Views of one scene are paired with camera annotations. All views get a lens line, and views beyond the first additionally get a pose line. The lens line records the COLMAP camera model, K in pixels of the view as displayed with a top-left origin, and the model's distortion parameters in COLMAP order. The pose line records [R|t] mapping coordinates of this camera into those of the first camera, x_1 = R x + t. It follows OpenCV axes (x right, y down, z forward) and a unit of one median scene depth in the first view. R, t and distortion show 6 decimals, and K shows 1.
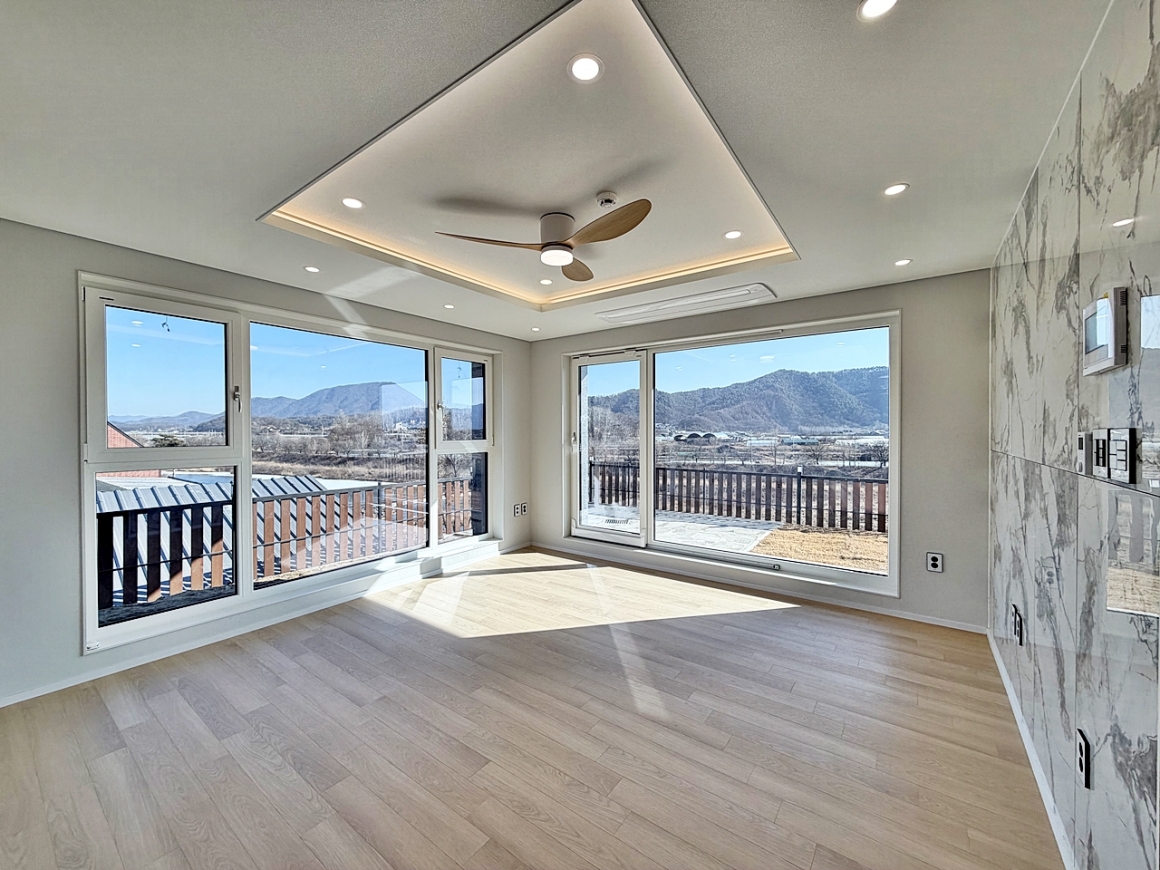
lens RADIAL K [[459.0, 0, 577.3], [0, 459.0, 435.8], [0, 0, 1]] dist [0.000036, 0.000122]
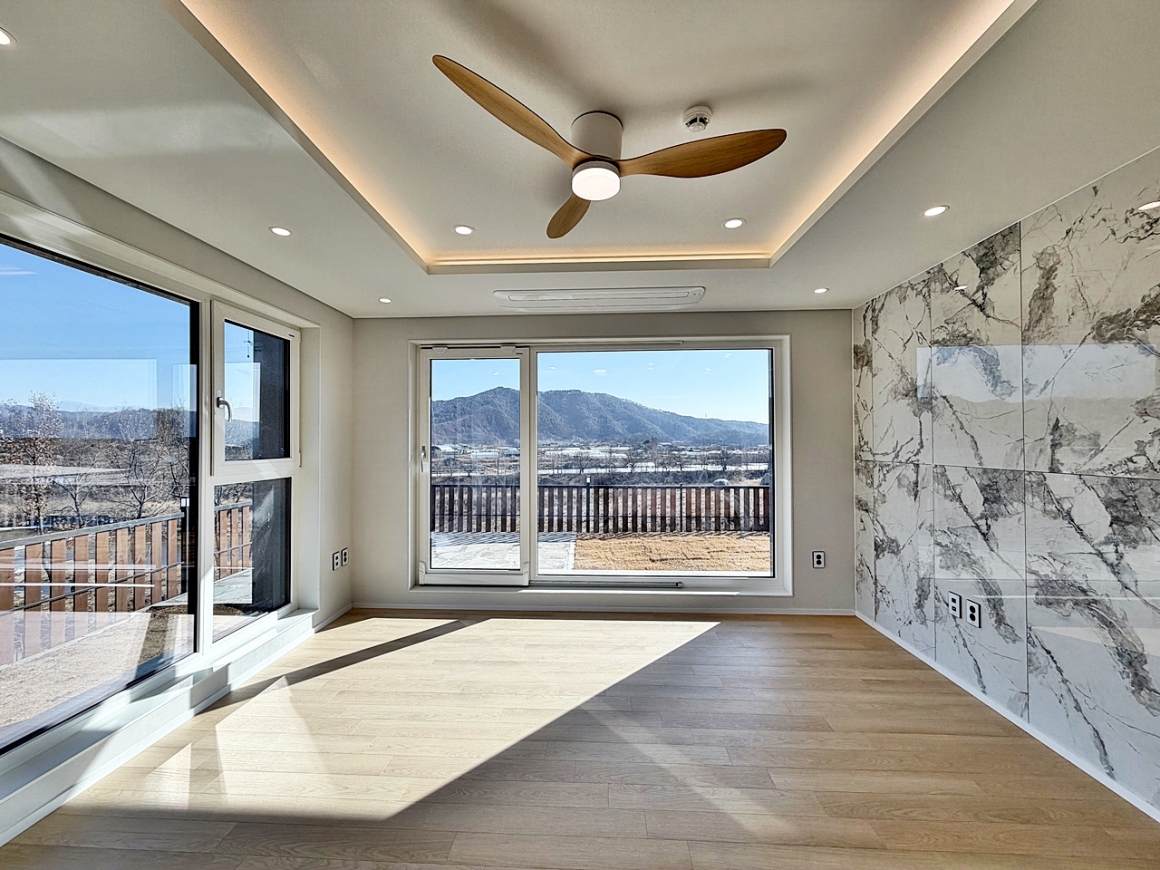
lens RADIAL K [[459.0, 0, 577.3], [0, 459.0, 435.8], [0, 0, 1]] dist [0.000036, 0.000122]
pose [[0.832899, 0.008252, 0.553363, -0.258412], [0.006963, 0.999653, -0.025386, -0.004134], [-0.553381, 0.024997, 0.832553, 0.281130]]
